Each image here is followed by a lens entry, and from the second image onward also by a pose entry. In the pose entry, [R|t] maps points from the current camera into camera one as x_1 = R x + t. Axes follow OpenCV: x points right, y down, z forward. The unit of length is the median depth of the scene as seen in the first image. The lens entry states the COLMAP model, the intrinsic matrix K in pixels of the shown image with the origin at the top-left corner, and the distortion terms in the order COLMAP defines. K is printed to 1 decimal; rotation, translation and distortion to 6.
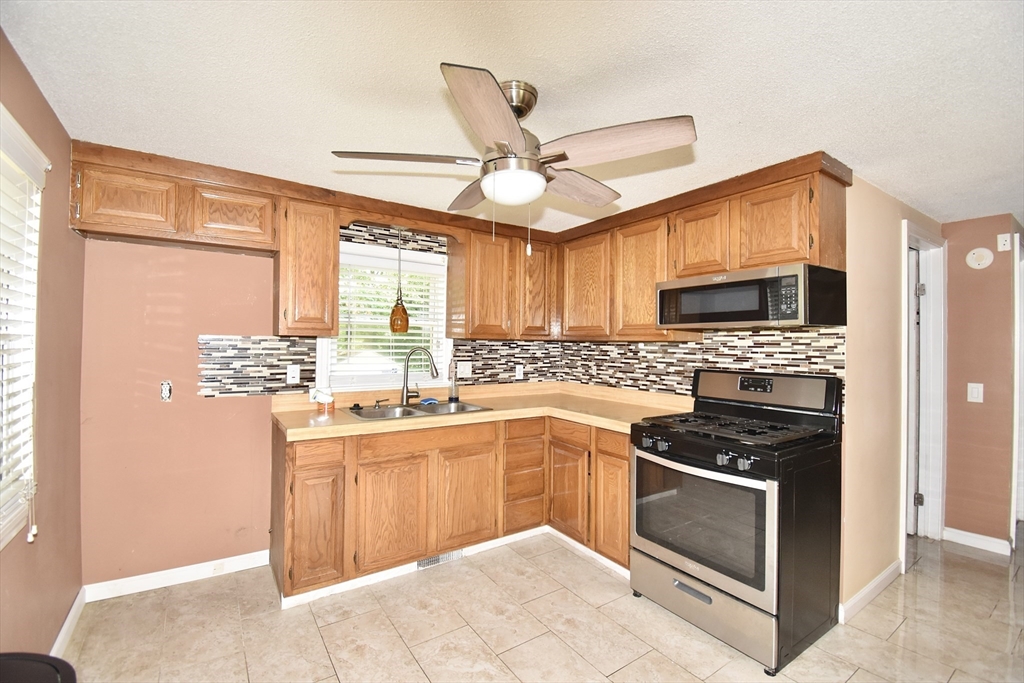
lens RADIAL K [[447.7, 0, 509.0], [0, 447.7, 339.5], [0, 0, 1]] dist [-0.002197, -0.000196]
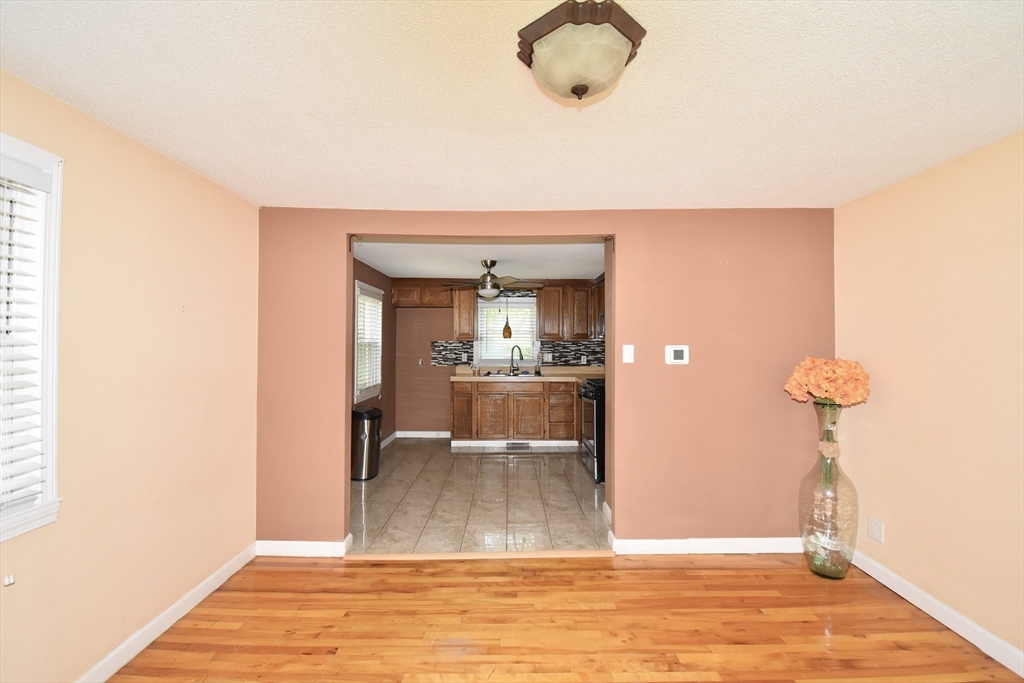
lens RADIAL K [[447.7, 0, 512.3], [0, 447.7, 341.9], [0, 0, 1]] dist [-0.002197, -0.000196]
pose [[0.835064, -0.009587, -0.550069, 0.944115], [0.011862, 0.999929, 0.000581, -0.000384], [0.550024, -0.007010, 0.835119, -0.747528]]
